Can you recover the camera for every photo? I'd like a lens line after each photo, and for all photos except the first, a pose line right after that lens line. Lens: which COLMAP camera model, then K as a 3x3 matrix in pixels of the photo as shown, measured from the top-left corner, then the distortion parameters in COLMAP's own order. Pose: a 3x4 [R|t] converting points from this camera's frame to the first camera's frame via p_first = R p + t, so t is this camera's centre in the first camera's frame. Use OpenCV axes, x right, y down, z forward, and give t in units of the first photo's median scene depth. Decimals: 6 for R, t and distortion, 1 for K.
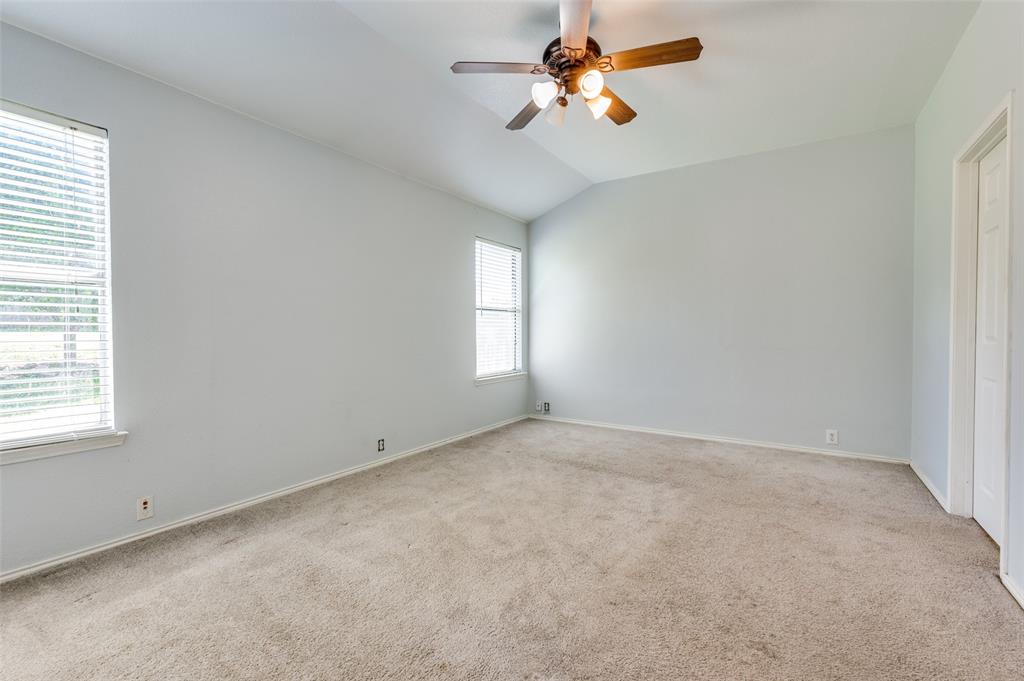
lens RADIAL K [[454.2, 0, 513.7], [0, 454.2, 338.3], [0, 0, 1]] dist [0.001818, -0.000093]
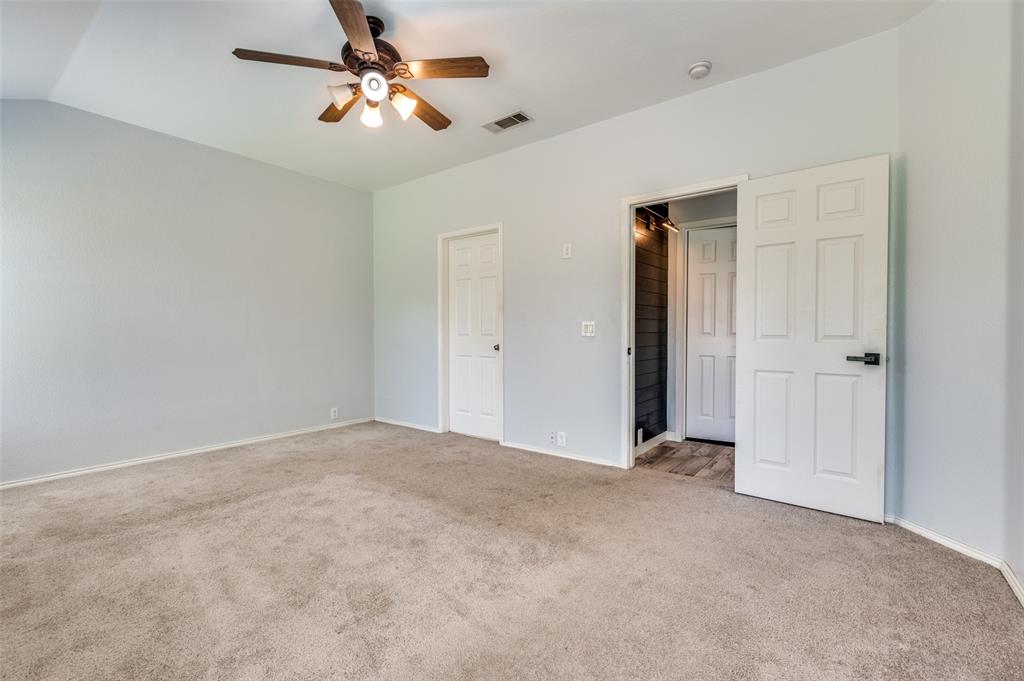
lens RADIAL K [[454.2, 0, 513.7], [0, 454.2, 338.3], [0, 0, 1]] dist [0.001818, -0.000093]
pose [[0.069848, -0.015105, 0.997443, -0.677672], [0.019724, 0.999711, 0.013758, -0.005425], [-0.997363, 0.018713, 0.070126, 0.491772]]
